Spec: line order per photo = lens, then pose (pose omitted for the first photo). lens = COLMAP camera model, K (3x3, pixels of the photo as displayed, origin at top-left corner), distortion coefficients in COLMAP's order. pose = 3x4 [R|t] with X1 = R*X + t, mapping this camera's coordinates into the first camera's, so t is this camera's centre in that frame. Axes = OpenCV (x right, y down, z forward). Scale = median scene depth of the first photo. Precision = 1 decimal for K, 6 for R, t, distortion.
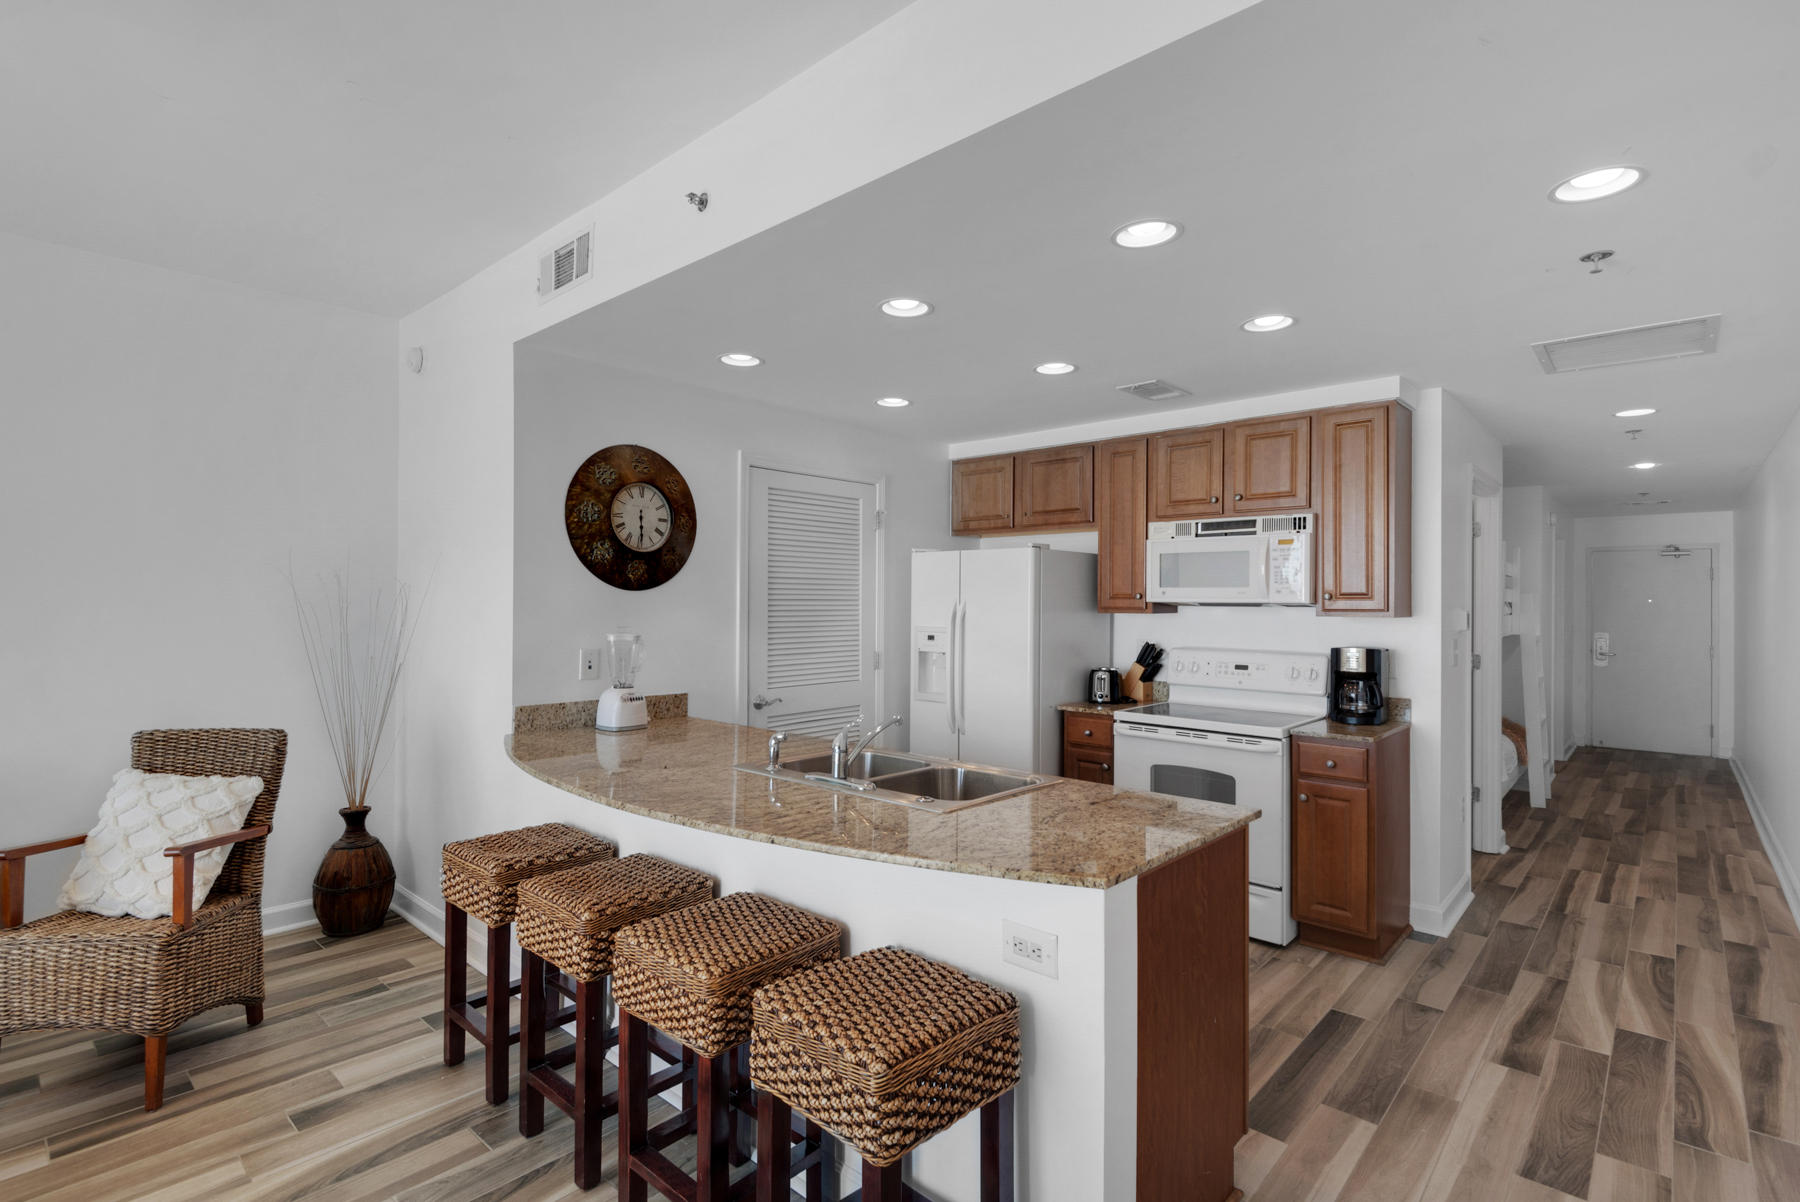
lens RADIAL K [[845.7, 0, 900.0], [0, 845.7, 601.0], [0, 0, 1]] dist [0.027815, -0.019143]
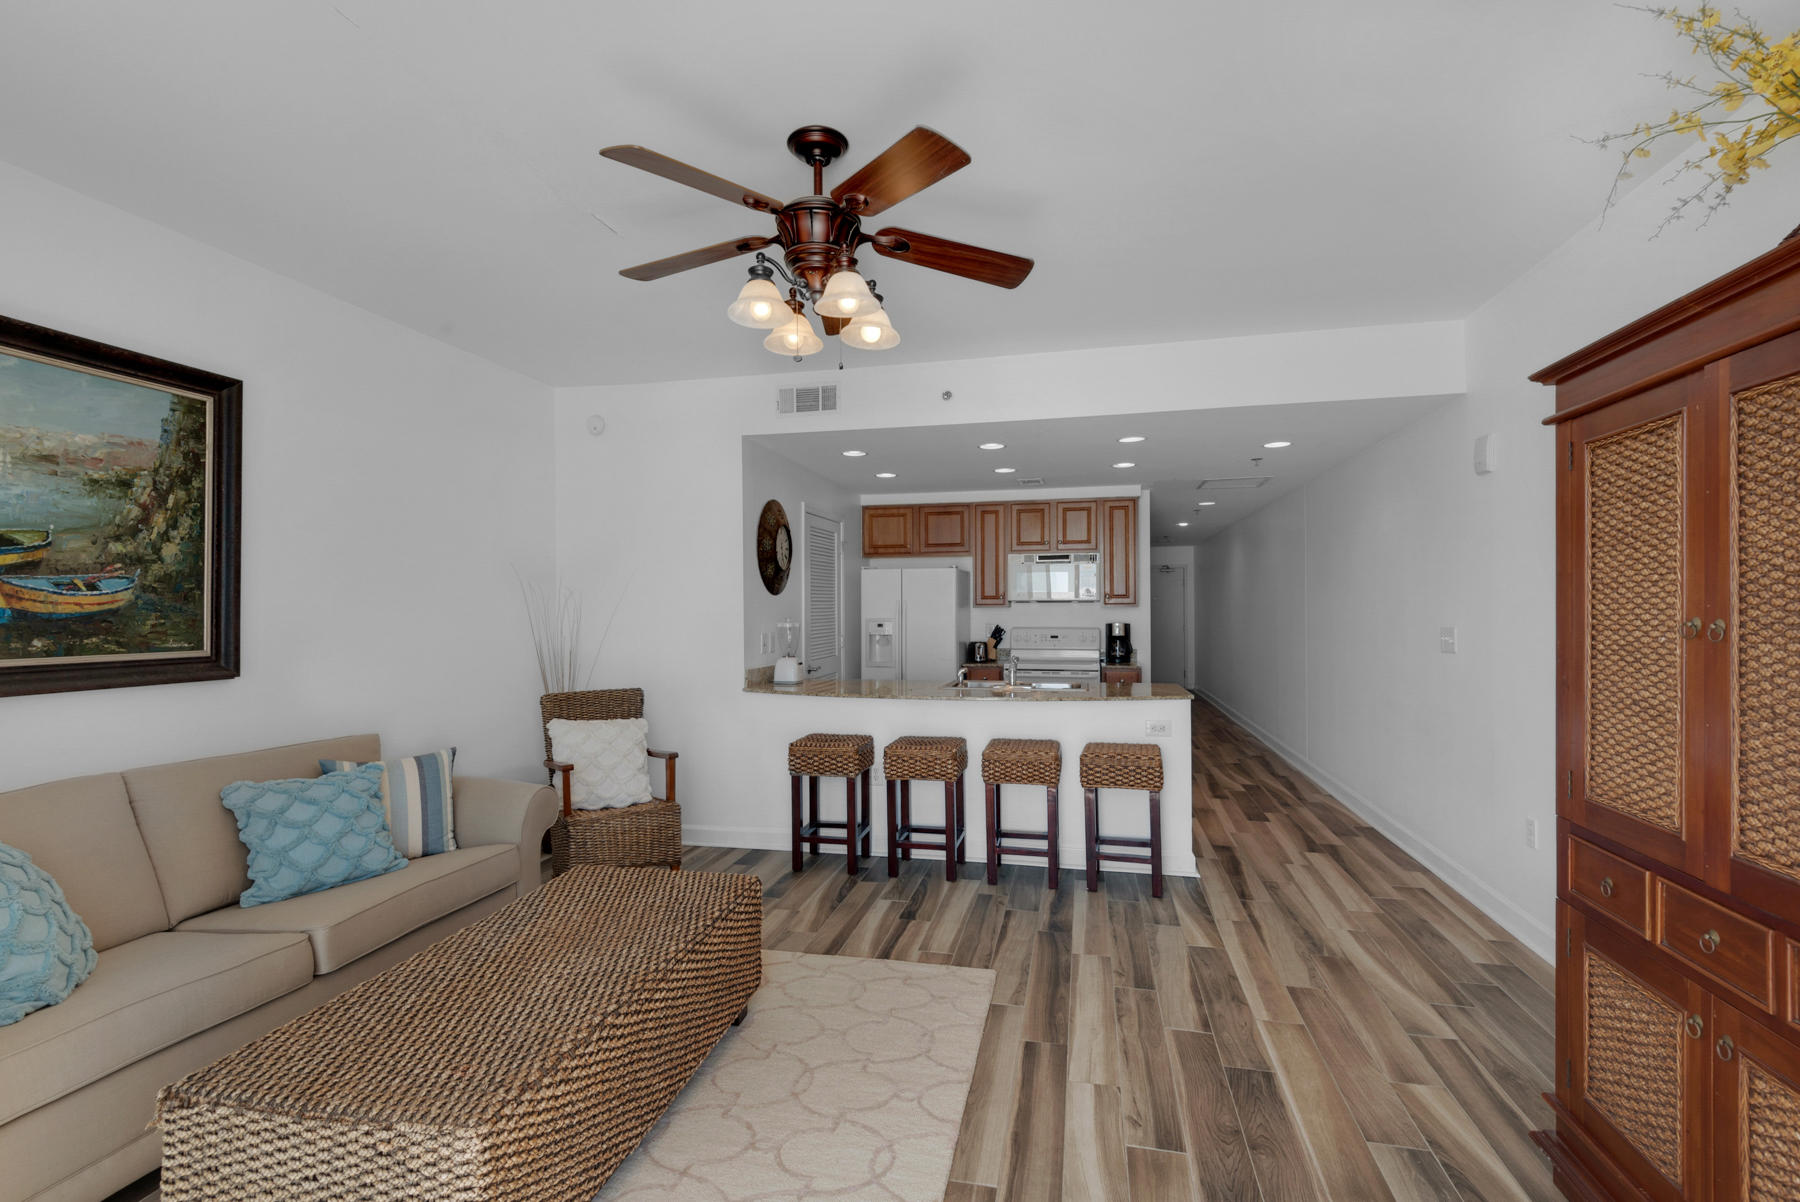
lens RADIAL K [[824.1, 0, 897.9], [0, 824.1, 606.0], [0, 0, 1]] dist [0.035617, -0.021487]
pose [[0.872271, -0.010723, 0.488905, -0.813345], [0.009862, 0.999942, 0.004337, 0.003080], [-0.488923, 0.001039, 0.872326, -0.386326]]
